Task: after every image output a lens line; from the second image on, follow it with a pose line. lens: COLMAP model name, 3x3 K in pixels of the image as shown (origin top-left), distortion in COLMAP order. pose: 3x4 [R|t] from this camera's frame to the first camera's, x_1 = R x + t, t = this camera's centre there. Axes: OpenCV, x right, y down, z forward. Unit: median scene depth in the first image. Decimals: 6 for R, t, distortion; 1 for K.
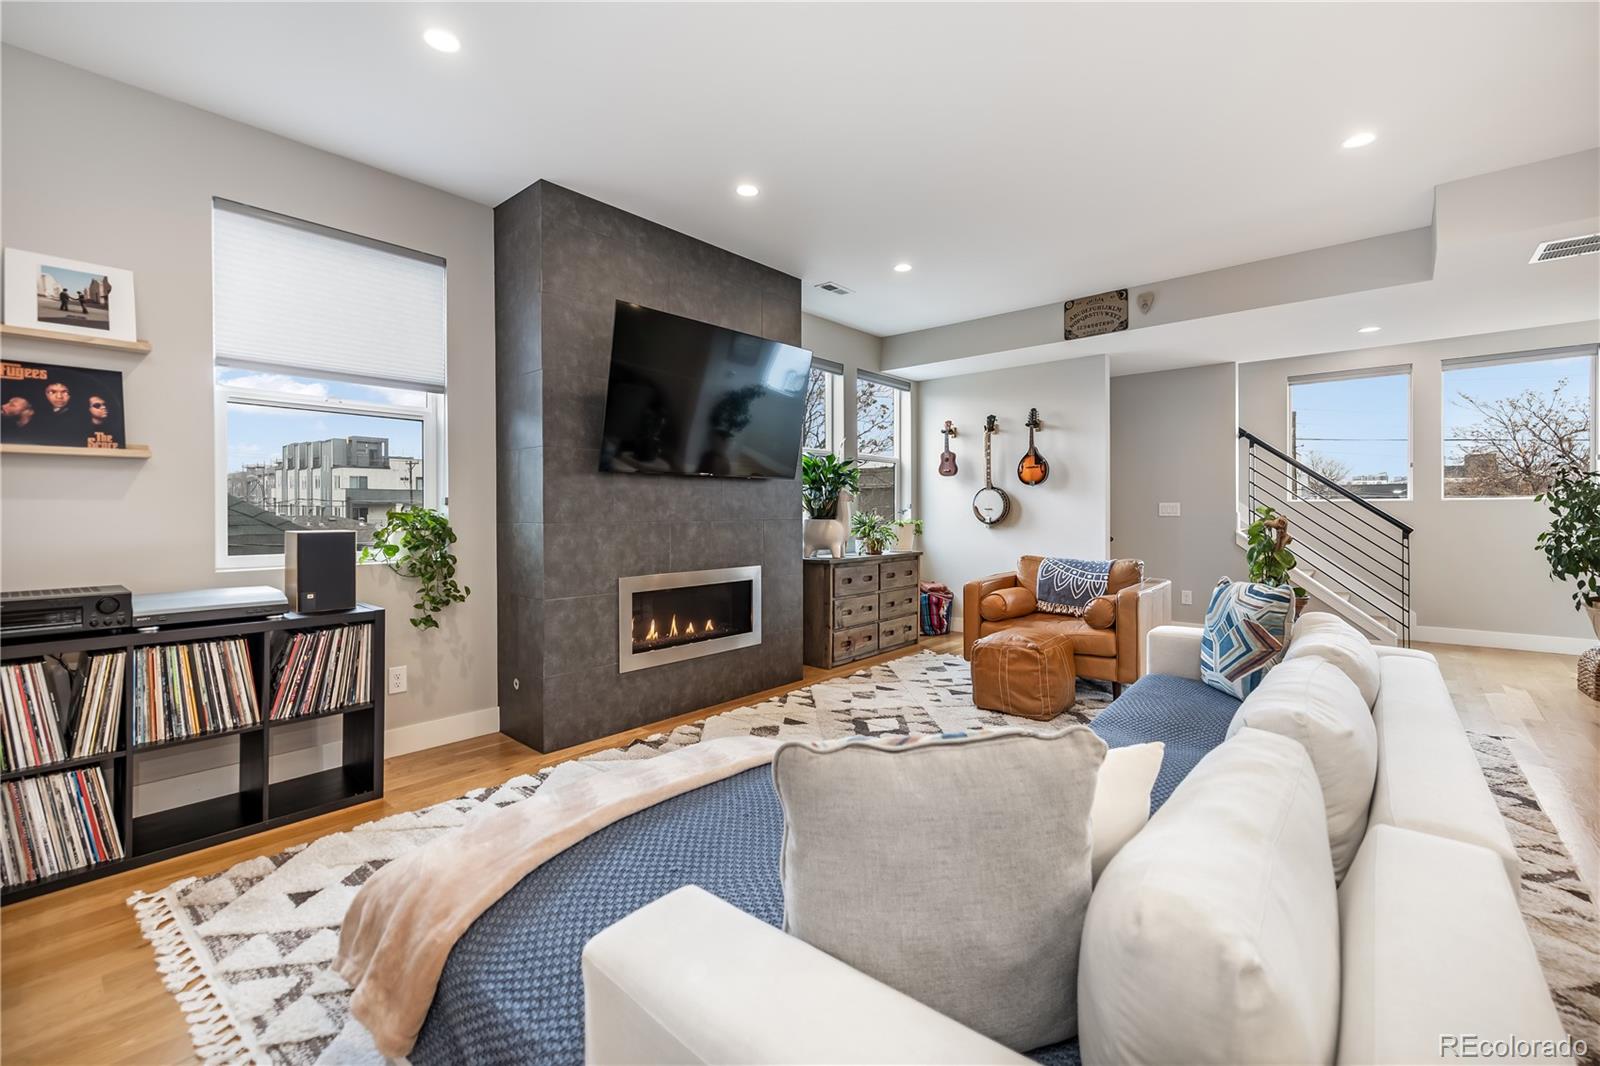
lens RADIAL K [[682.2, 0, 802.9], [0, 682.2, 516.1], [0, 0, 1]] dist [-0.000786, 0.000149]
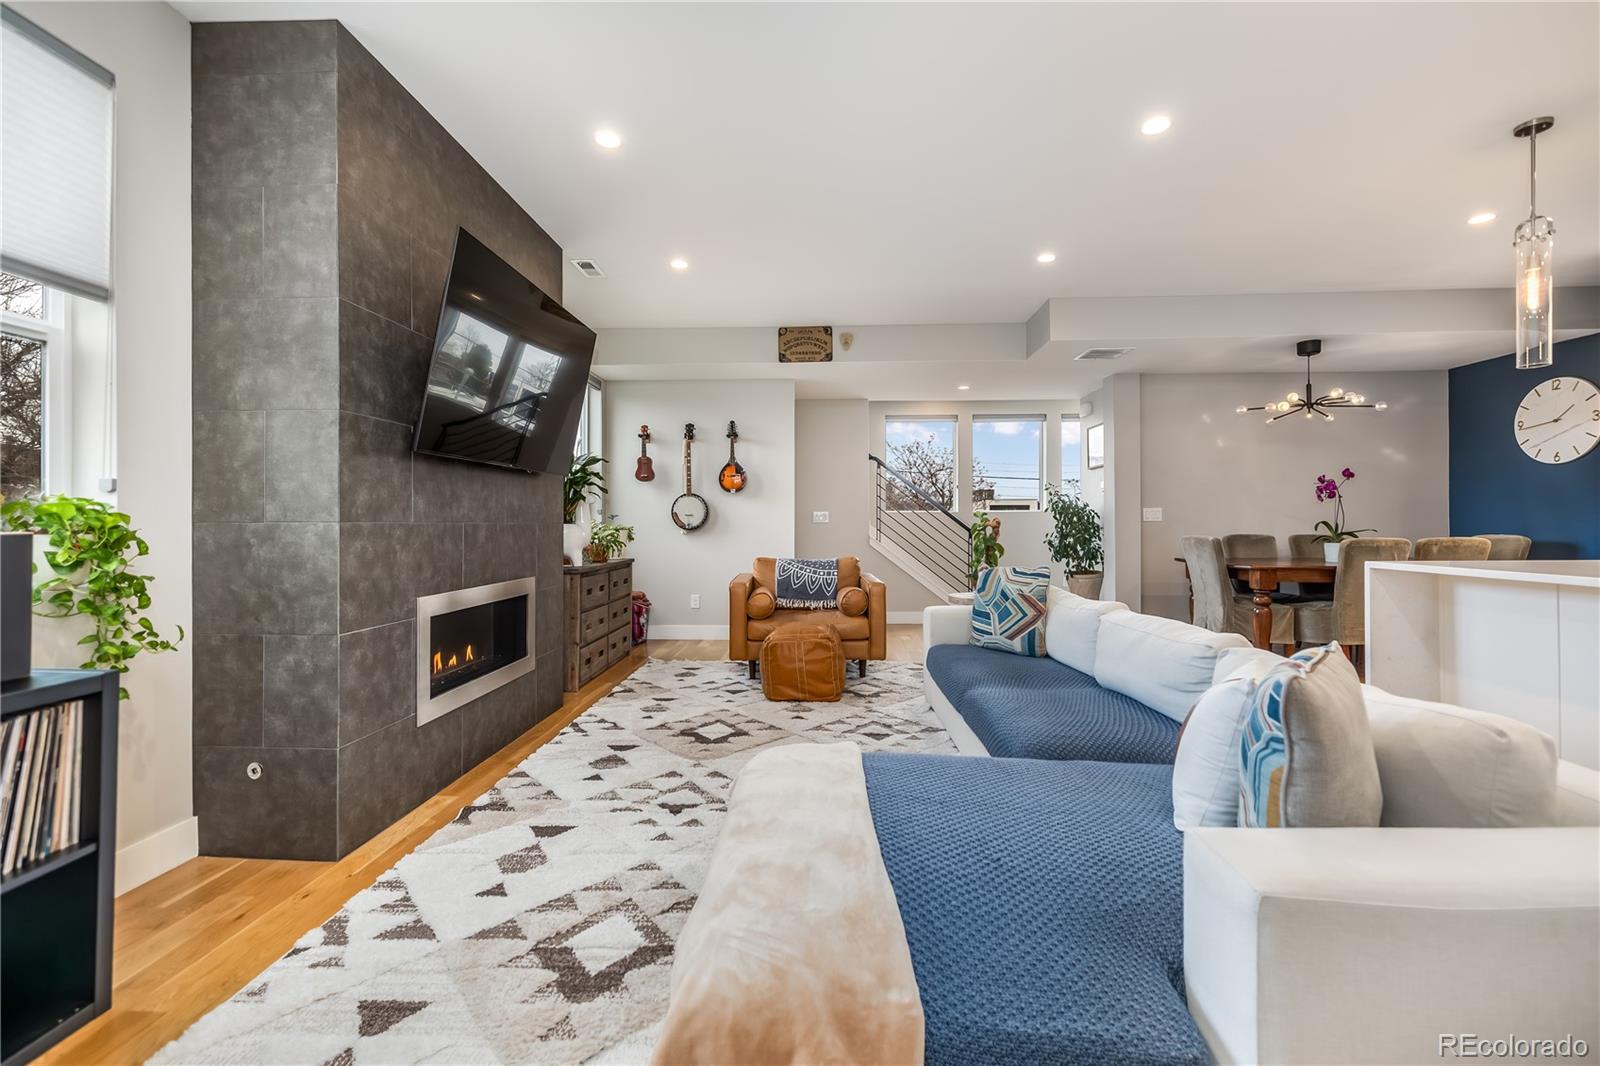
lens RADIAL K [[686.0, 0, 802.7], [0, 686.0, 523.5], [0, 0, 1]] dist [0.000432, 0.000117]
pose [[0.781684, 0.001558, 0.623673, -0.416267], [0.003272, 0.999973, -0.006598, 0.016521], [-0.623667, 0.007198, 0.781657, 0.161051]]
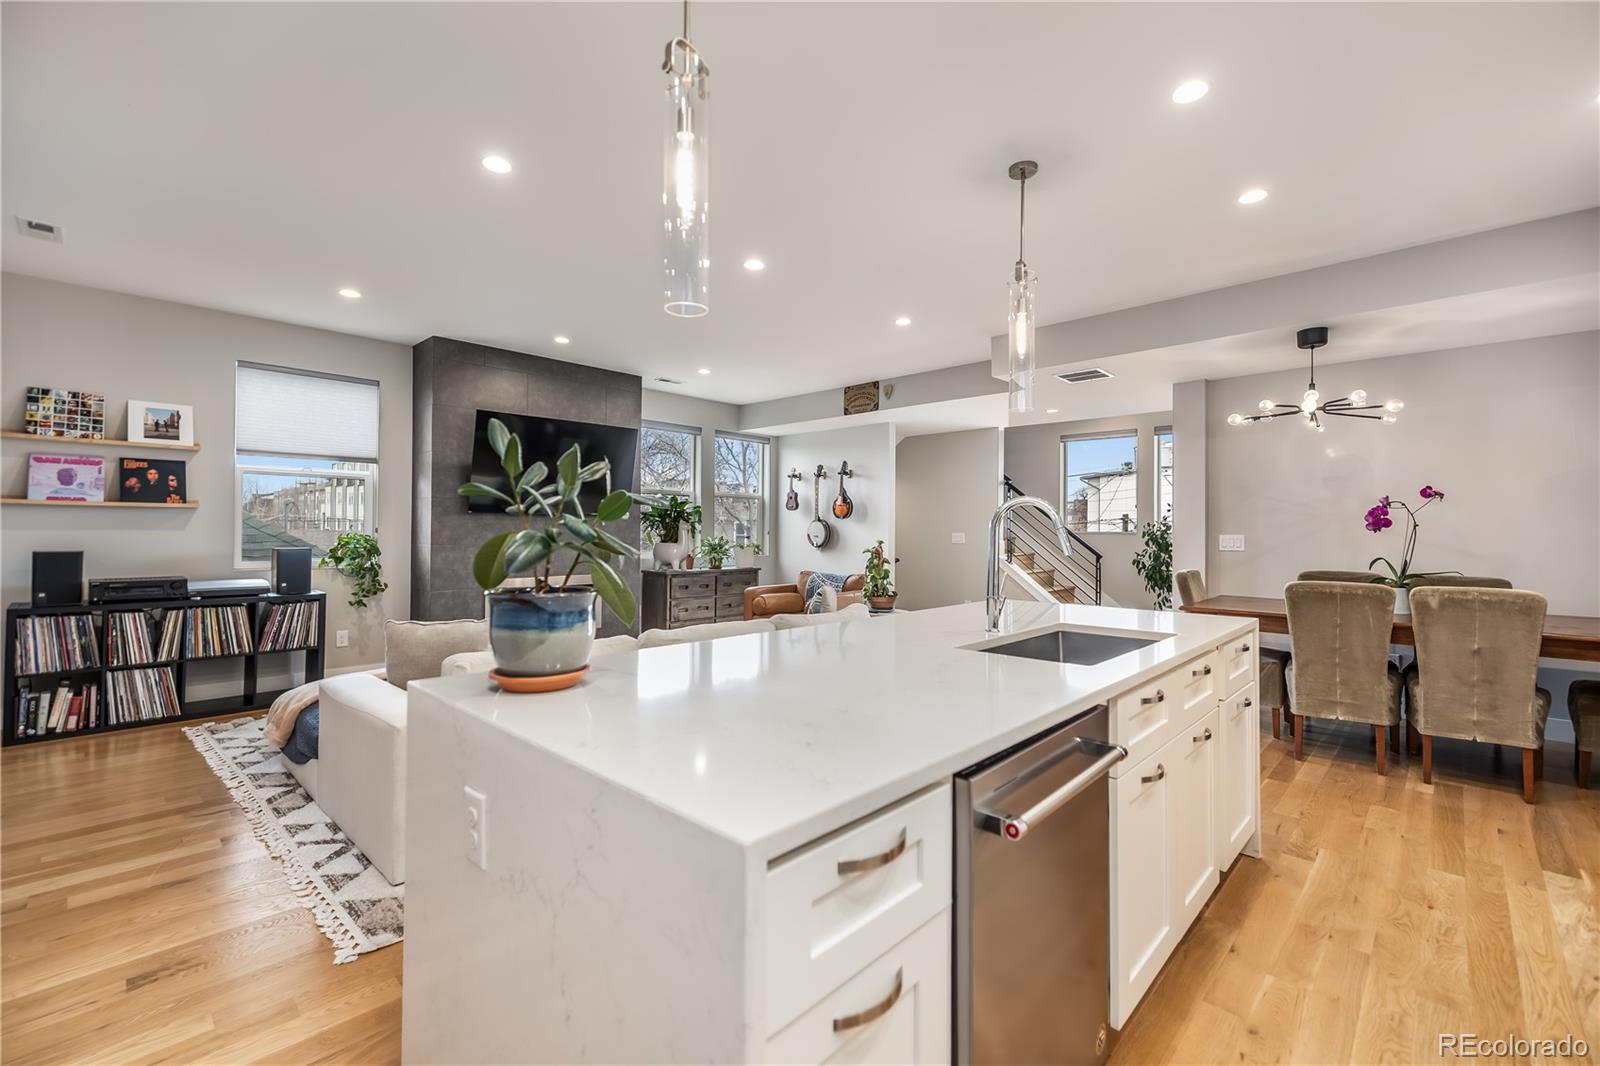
lens RADIAL K [[679.9, 0, 809.7], [0, 679.9, 527.3], [0, 0, 1]] dist [0.000604, -0.000035]
pose [[0.999020, 0.011450, -0.042759, 0.560025], [-0.011931, 0.999868, -0.011024, -0.022935], [0.042627, 0.011523, 0.999025, -0.556671]]
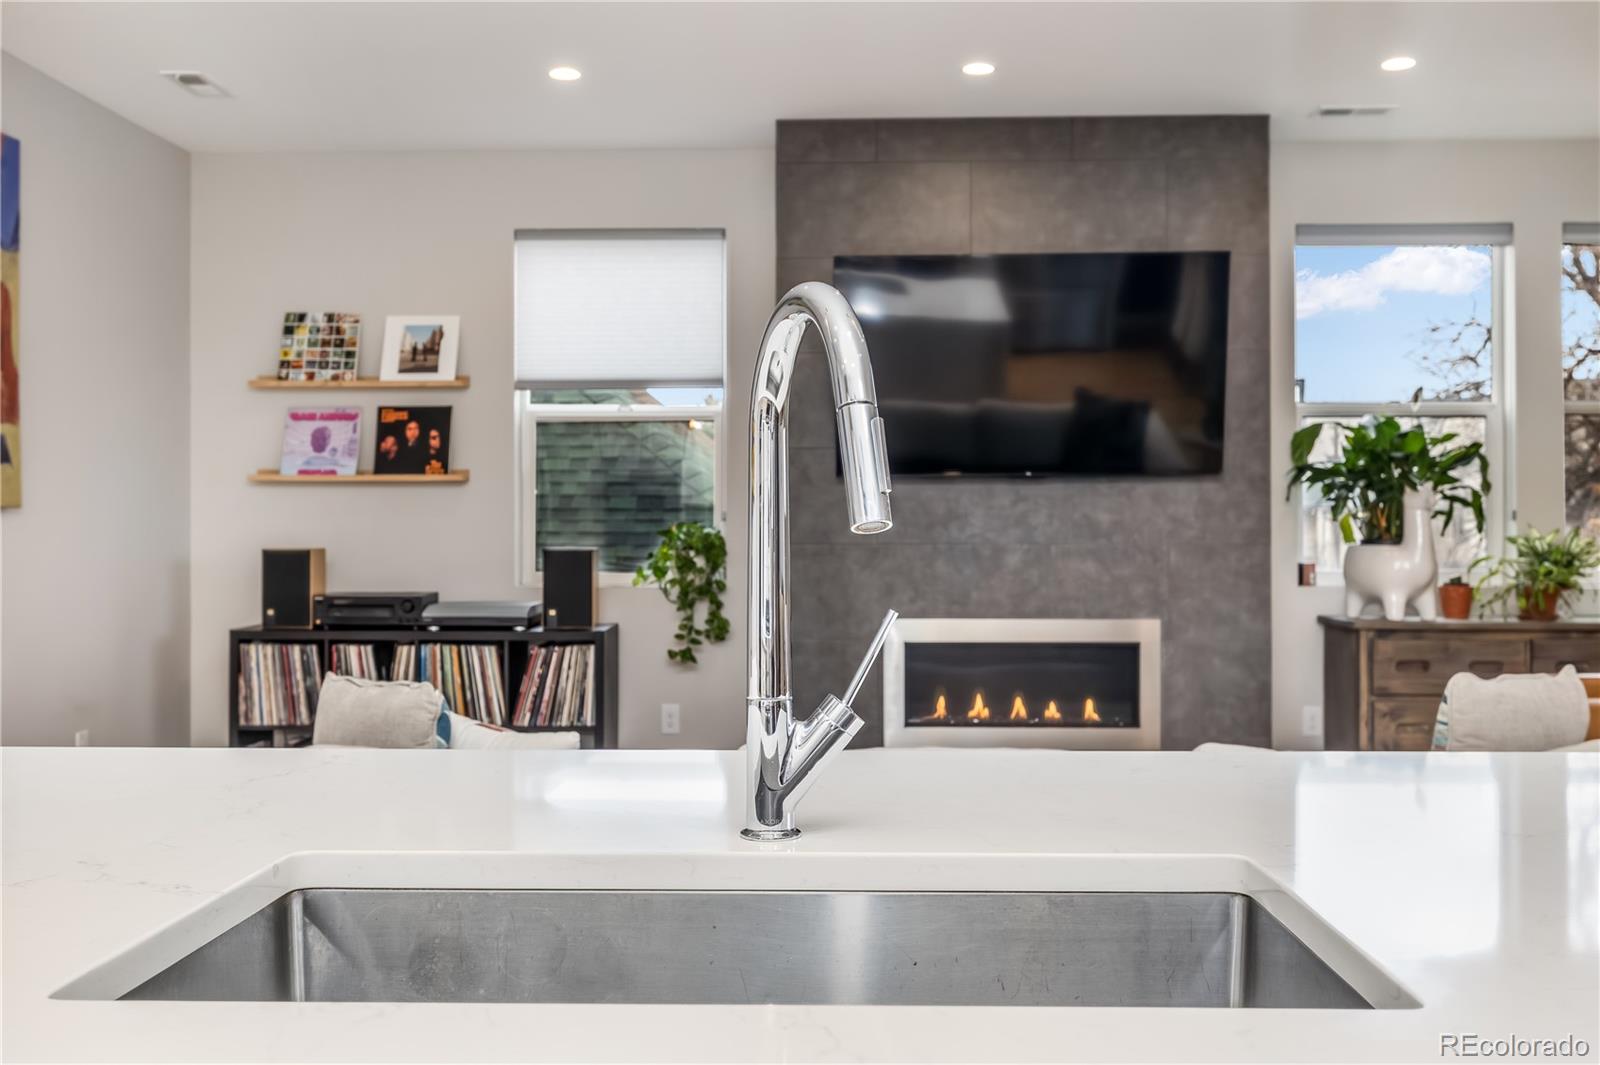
lens RADIAL K [[1574.2, 0, 797.5], [0, 1574.2, 513.0], [0, 0, 1]] dist [-0.004032, 0.000049]
pose [[0.626309, -0.005872, -0.779553, 1.018471], [-0.006646, 0.999895, -0.012872, -0.001850], [0.779546, 0.013243, 0.626204, -0.140532]]
